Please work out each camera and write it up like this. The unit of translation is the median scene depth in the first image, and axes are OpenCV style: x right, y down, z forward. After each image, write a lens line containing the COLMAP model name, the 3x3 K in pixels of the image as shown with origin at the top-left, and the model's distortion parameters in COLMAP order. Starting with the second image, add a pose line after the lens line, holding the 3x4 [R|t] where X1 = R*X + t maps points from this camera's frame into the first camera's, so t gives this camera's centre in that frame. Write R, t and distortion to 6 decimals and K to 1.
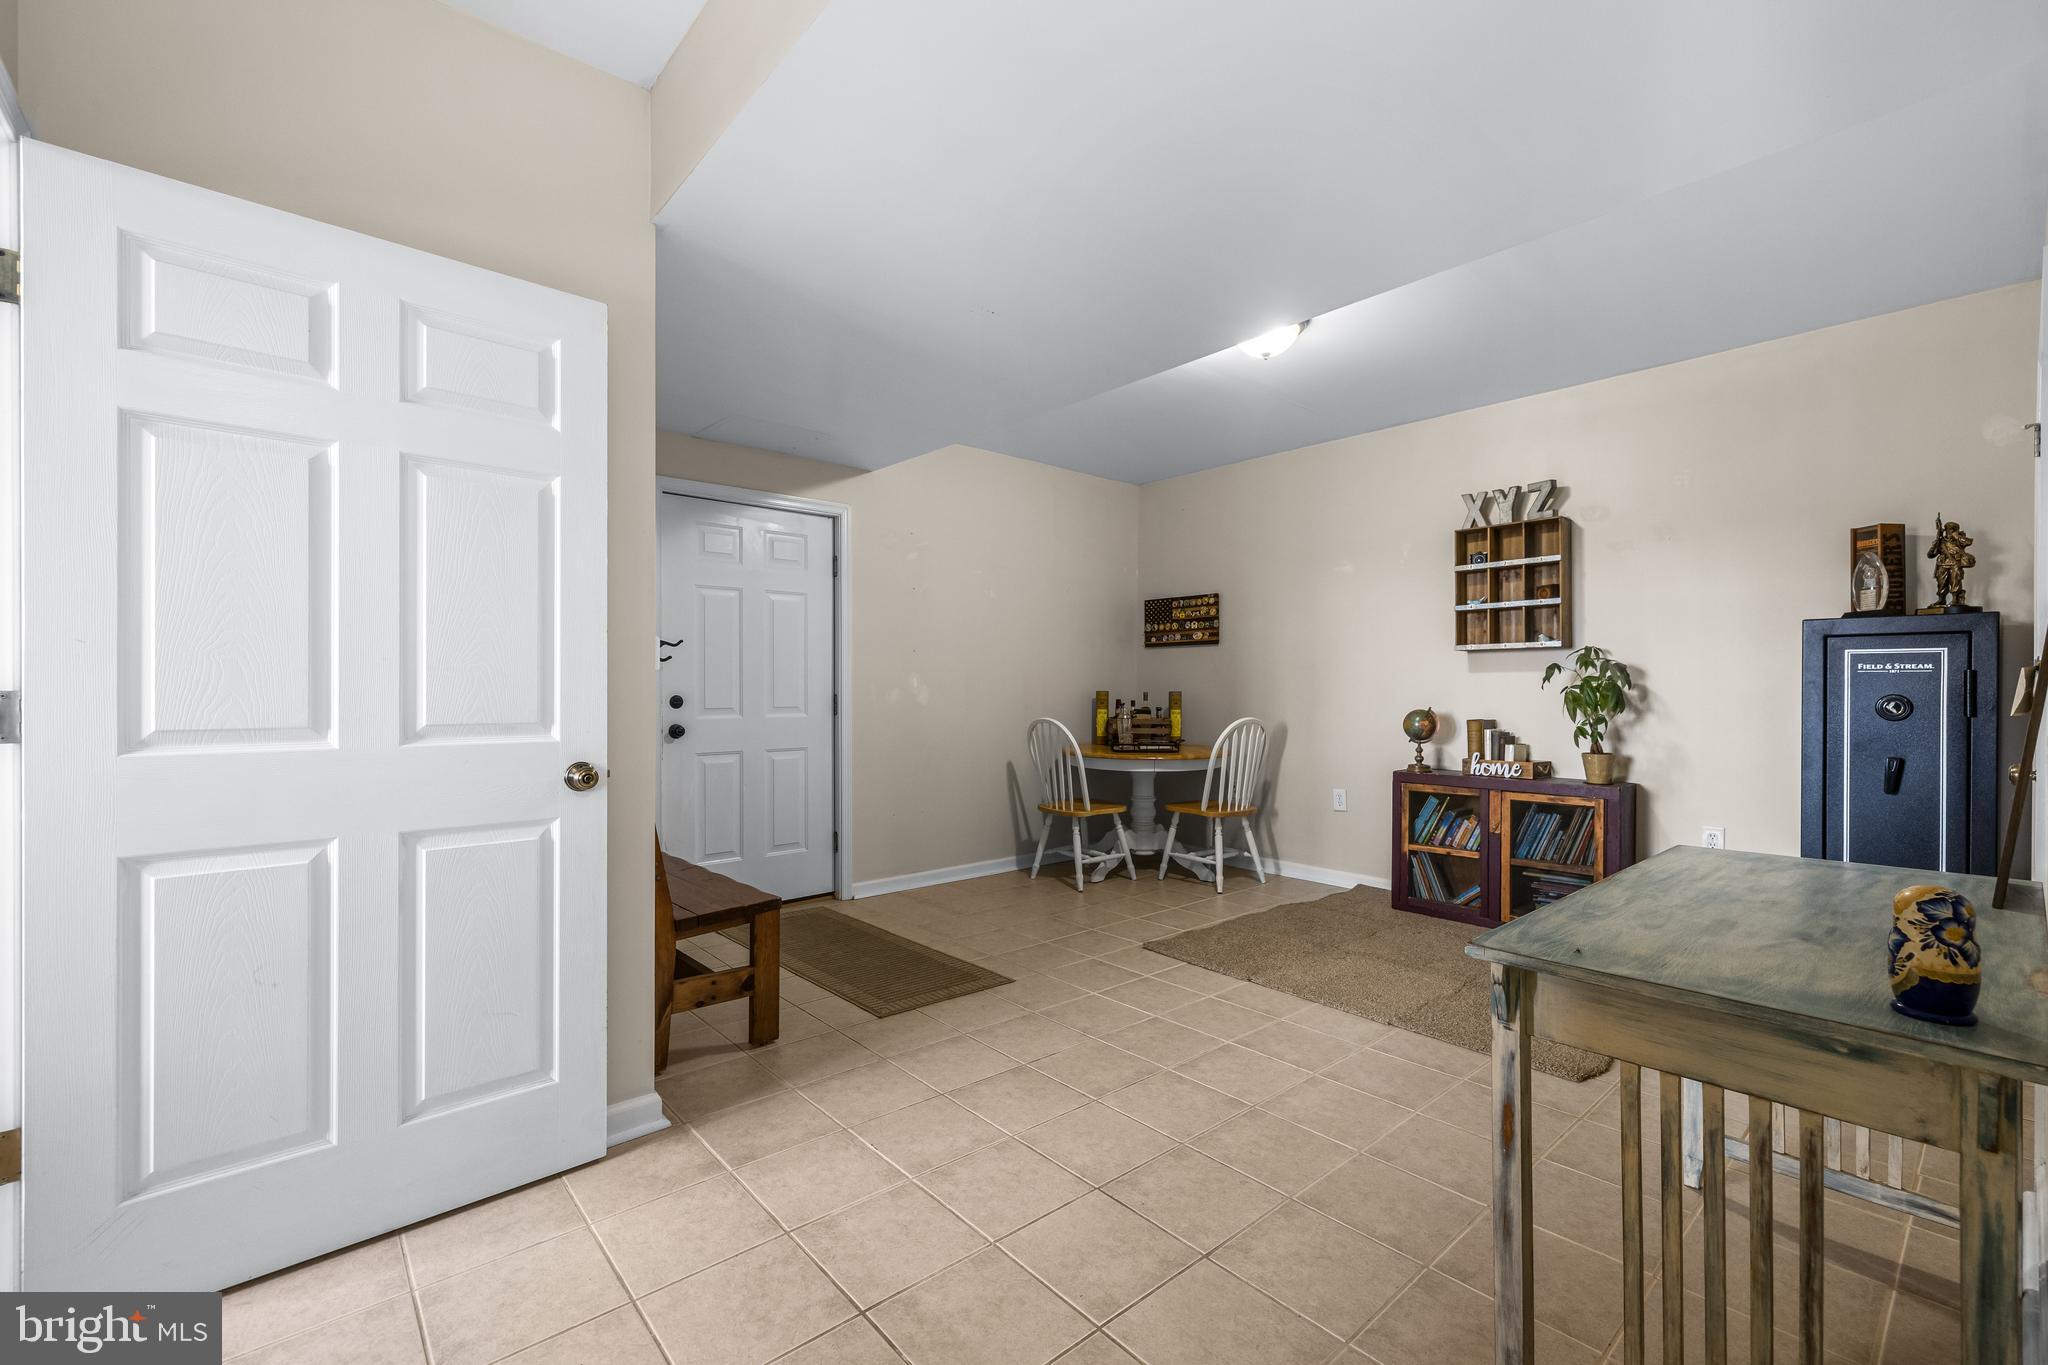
lens RADIAL K [[867.5, 0, 1022.2], [0, 867.5, 687.8], [0, 0, 1]] dist [0.001331, 0.000530]
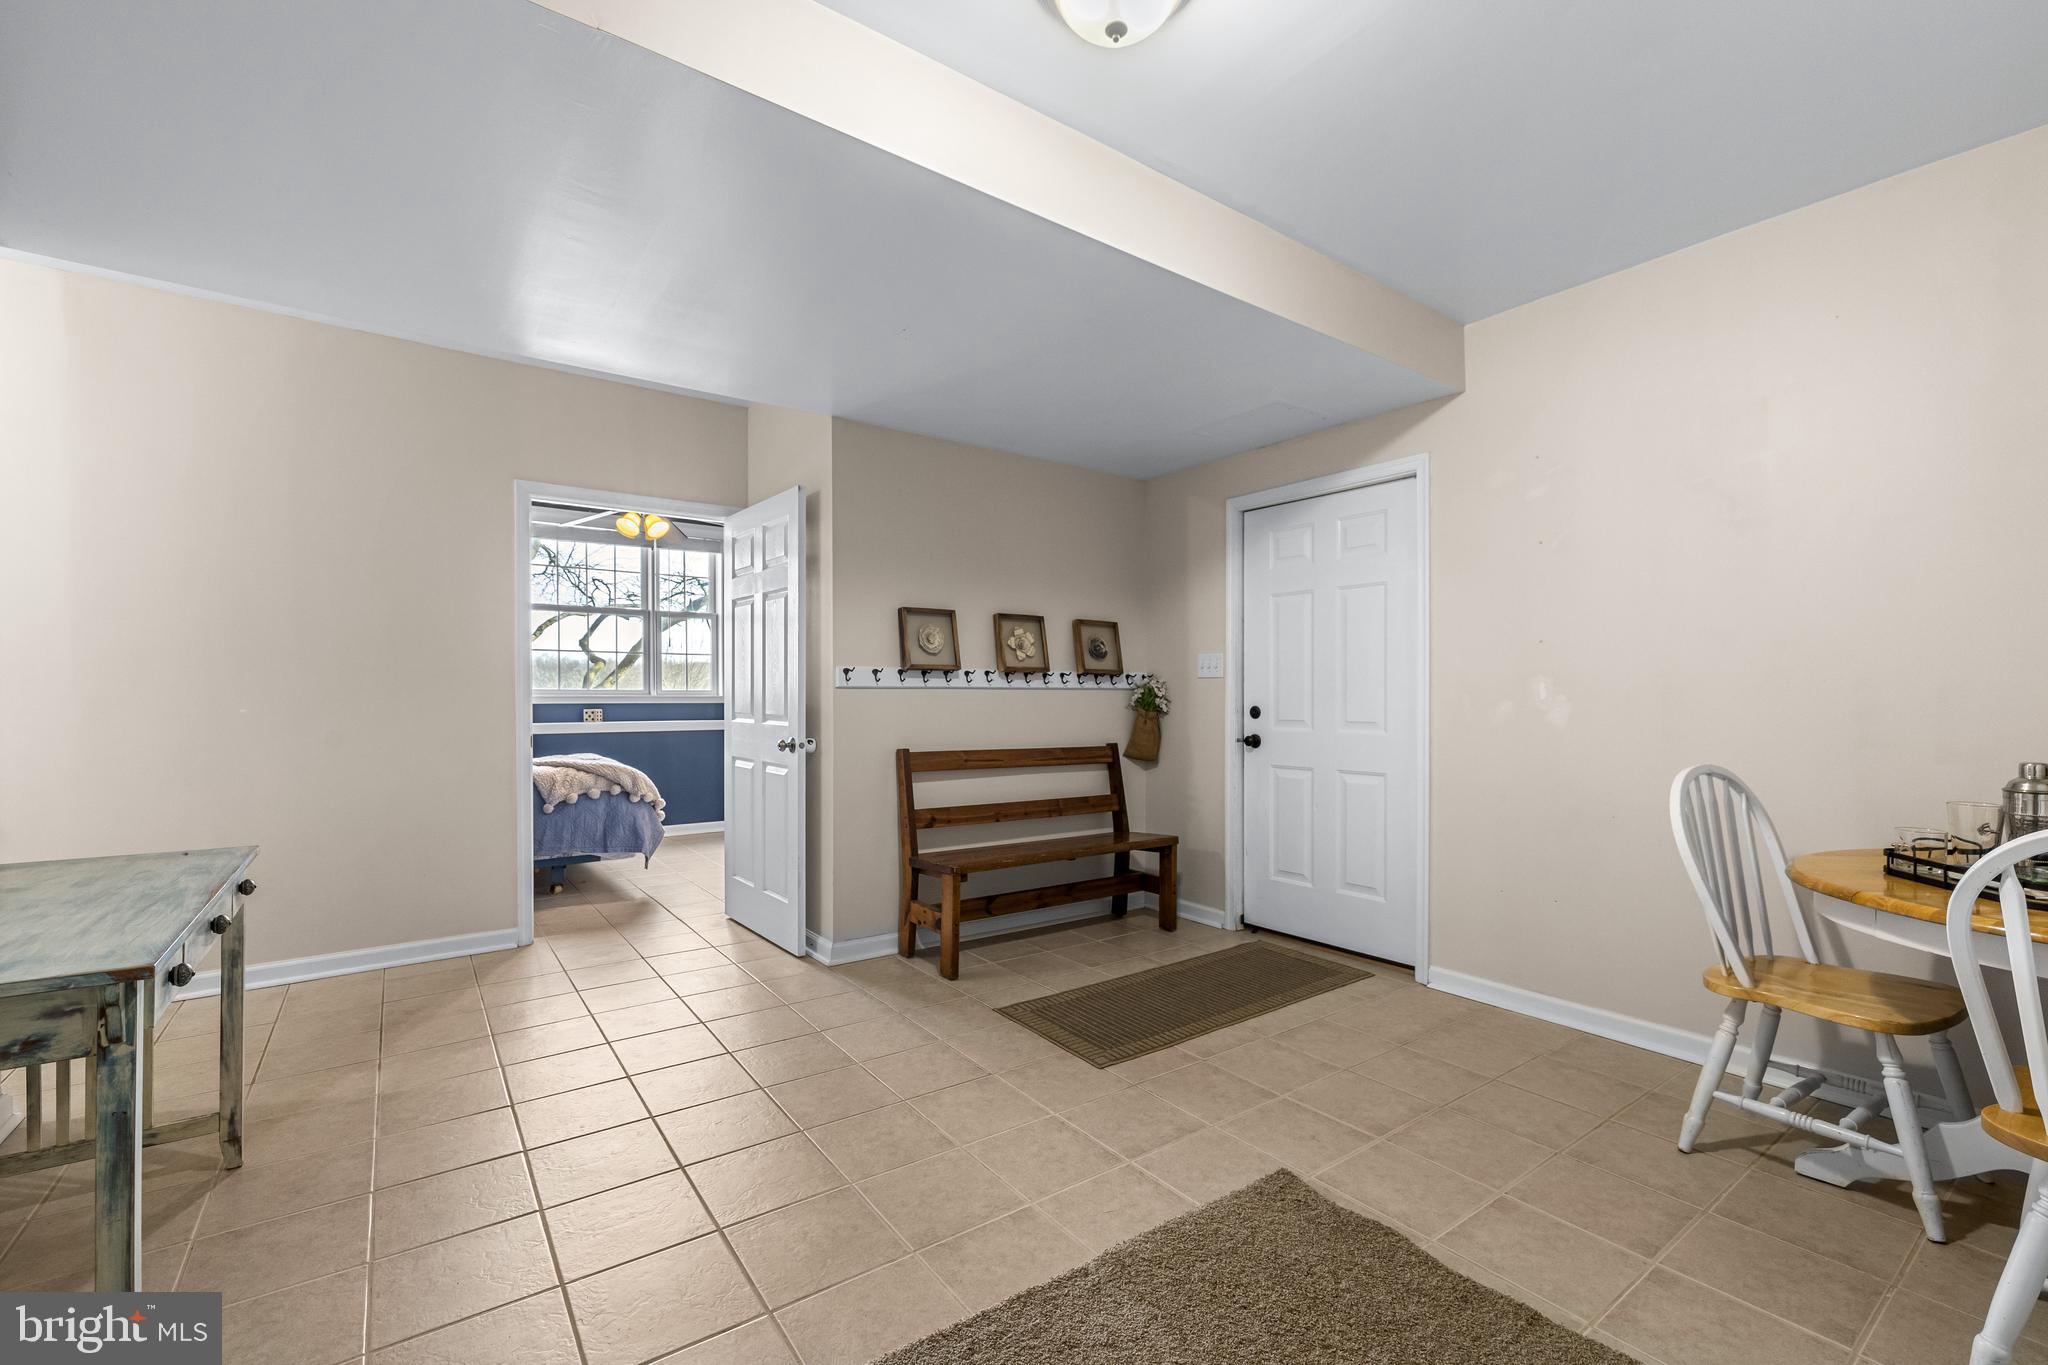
lens RADIAL K [[867.5, 0, 1022.5], [0, 867.5, 694.3], [0, 0, 1]] dist [0.001331, 0.000530]
pose [[-0.085745, -0.004670, -0.996306, 0.570948], [-0.002703, 0.999986, -0.004455, 0.000221], [0.996313, 0.002311, -0.085757, 0.722522]]
